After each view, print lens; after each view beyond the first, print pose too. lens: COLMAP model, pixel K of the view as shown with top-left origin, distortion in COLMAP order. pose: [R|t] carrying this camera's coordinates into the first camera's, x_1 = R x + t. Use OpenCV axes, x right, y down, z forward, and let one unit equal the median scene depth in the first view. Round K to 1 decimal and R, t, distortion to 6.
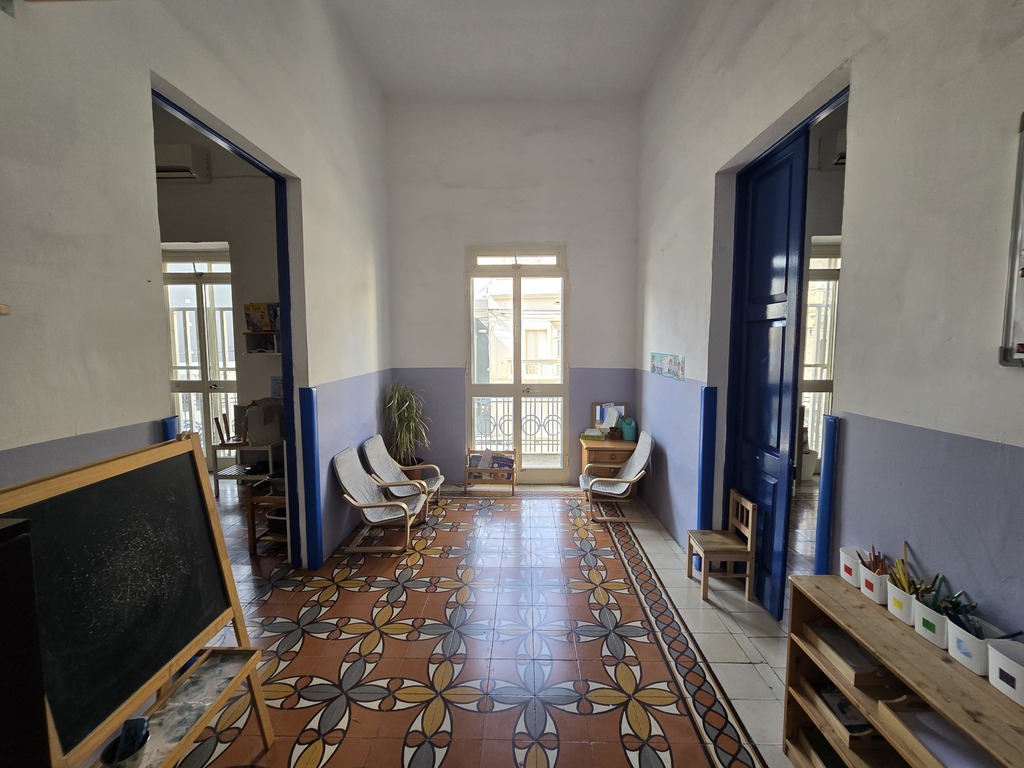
lens RADIAL K [[422.5, 0, 515.4], [0, 422.5, 381.5], [0, 0, 1]] dist [-0.009107, 0.000059]
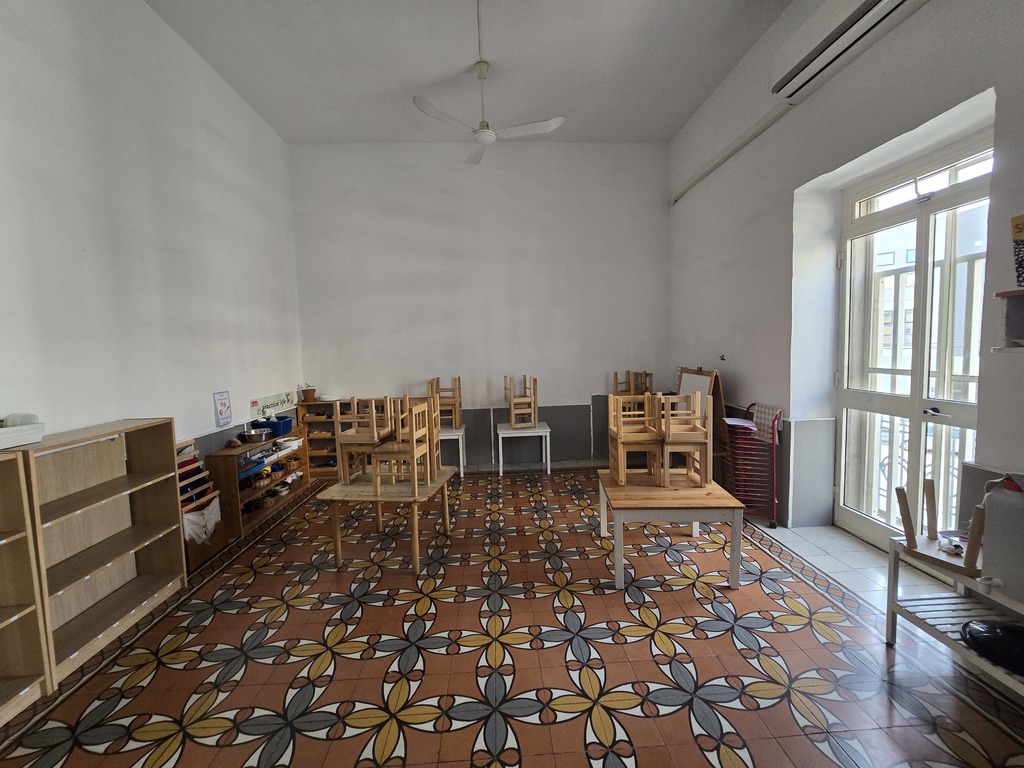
lens RADIAL K [[422.5, 0, 514.7], [0, 422.5, 381.7], [0, 0, 1]] dist [-0.009107, 0.000059]
pose [[0.075918, 0.070869, -0.994592, -0.249201], [-0.054504, 0.996275, 0.066829, -0.030554], [0.995623, 0.049135, 0.079497, 0.449754]]
